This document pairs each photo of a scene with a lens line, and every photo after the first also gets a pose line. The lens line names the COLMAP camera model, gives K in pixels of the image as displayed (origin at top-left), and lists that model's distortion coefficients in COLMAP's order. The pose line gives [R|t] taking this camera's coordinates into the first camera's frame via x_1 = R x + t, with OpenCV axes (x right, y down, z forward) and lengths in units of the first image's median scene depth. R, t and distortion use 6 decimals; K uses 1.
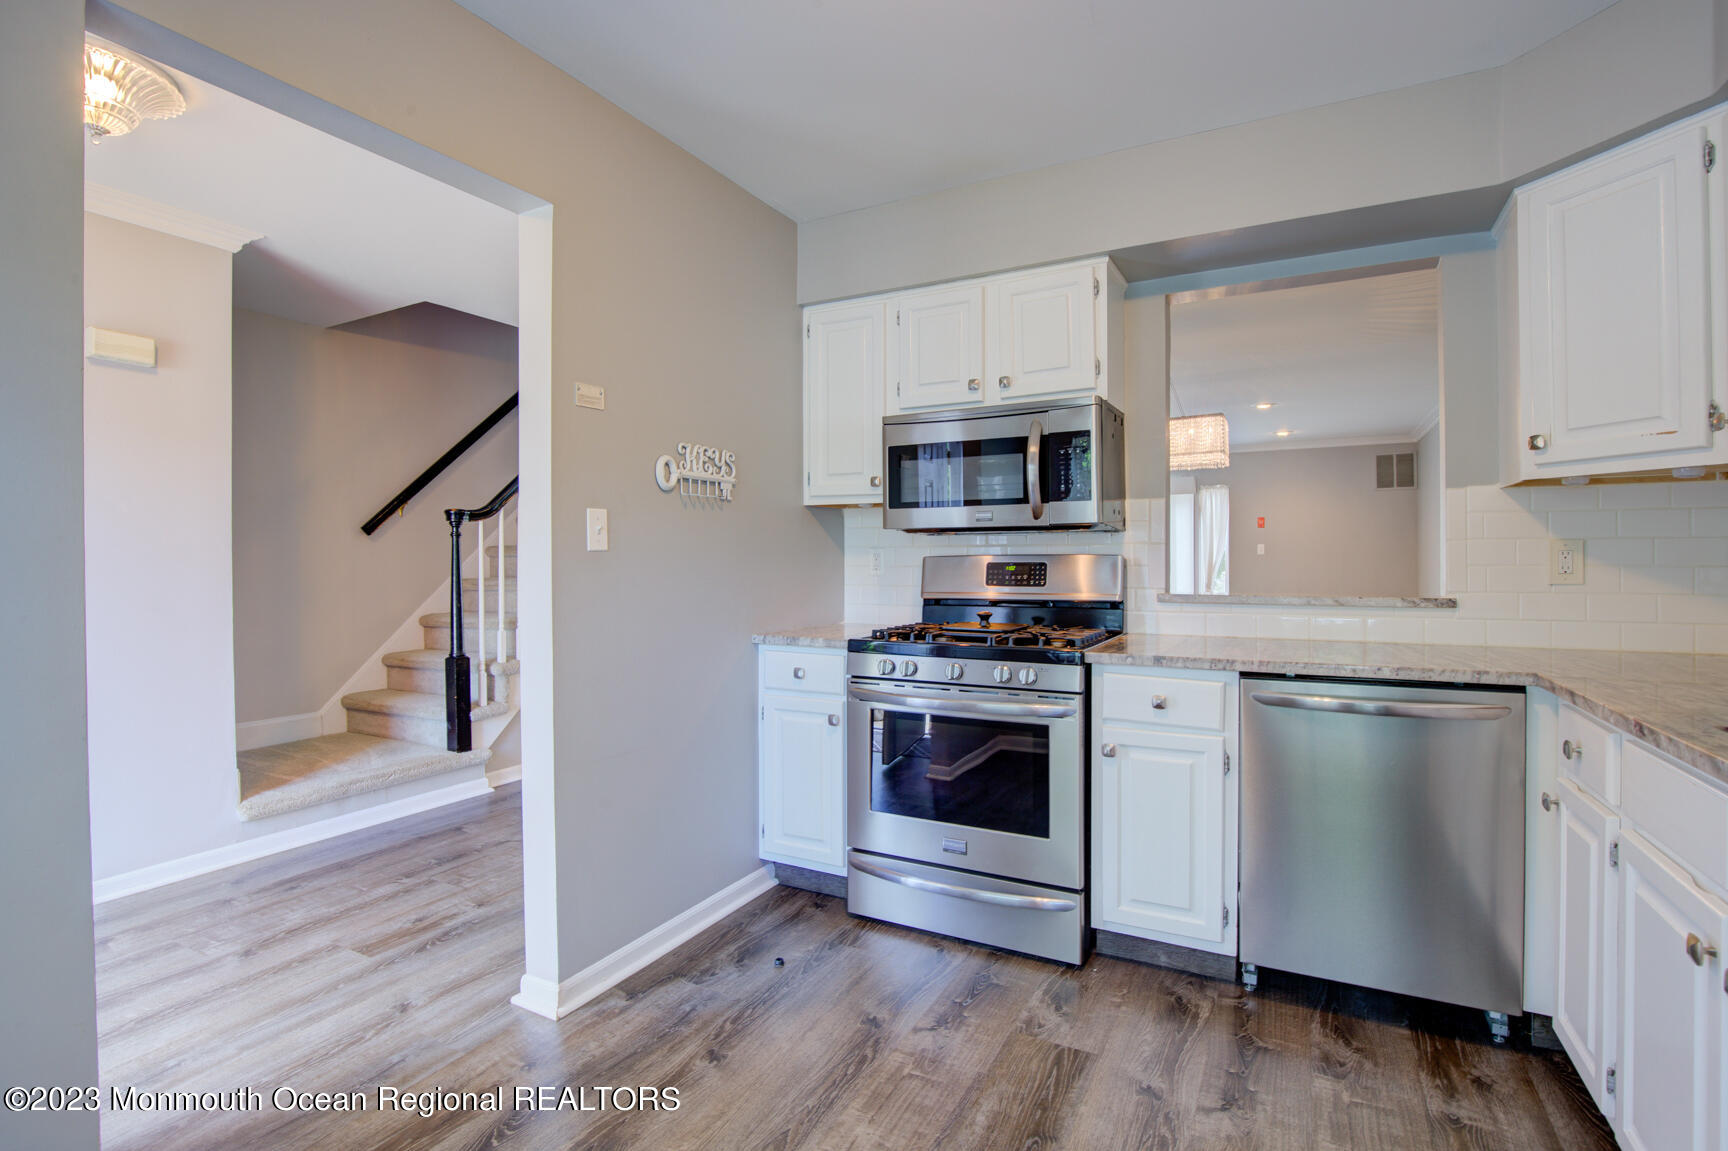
lens RADIAL K [[800.5, 0, 881.2], [0, 800.5, 568.2], [0, 0, 1]] dist [-0.033912, 0.005298]
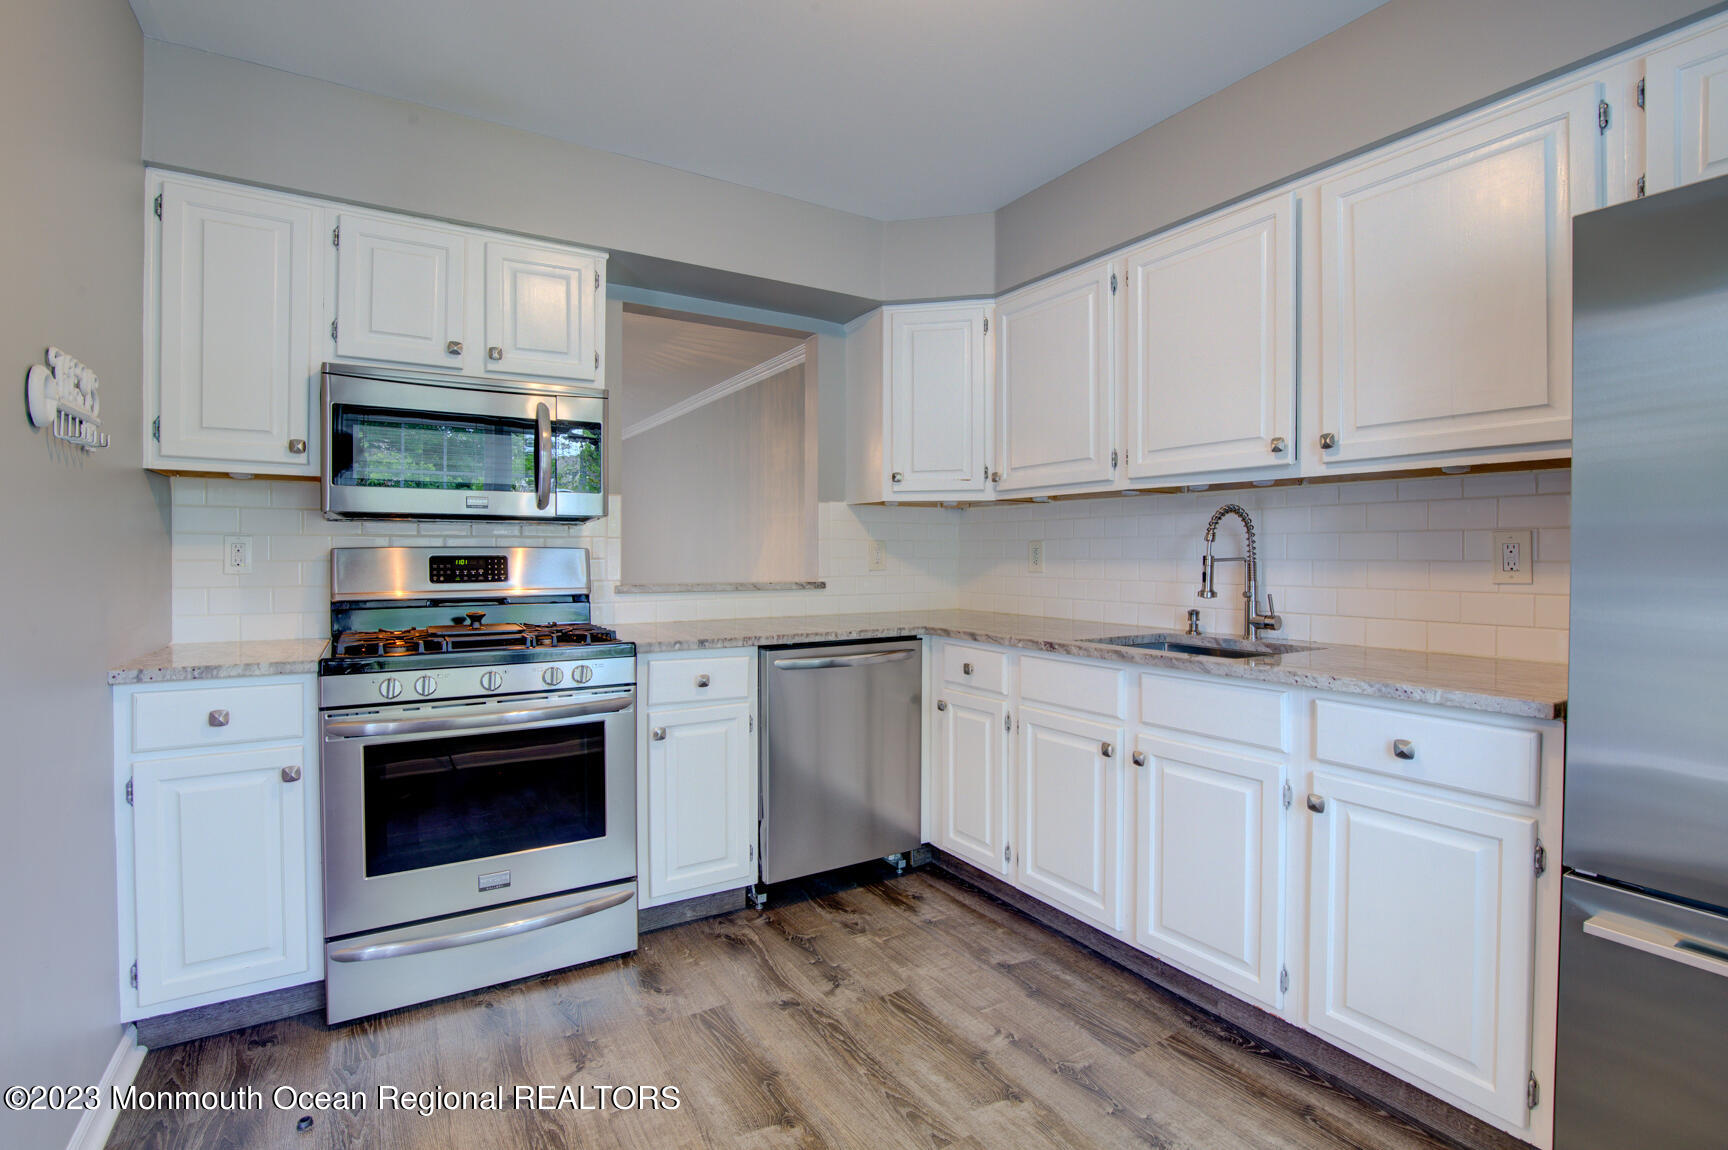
lens RADIAL K [[800.5, 0, 846.5], [0, 800.5, 569.4], [0, 0, 1]] dist [-0.033912, 0.005298]
pose [[0.513844, -0.014380, 0.857763, -0.453712], [0.004947, 0.999893, 0.013799, -0.002350], [-0.857869, -0.002847, 0.513860, 0.228995]]
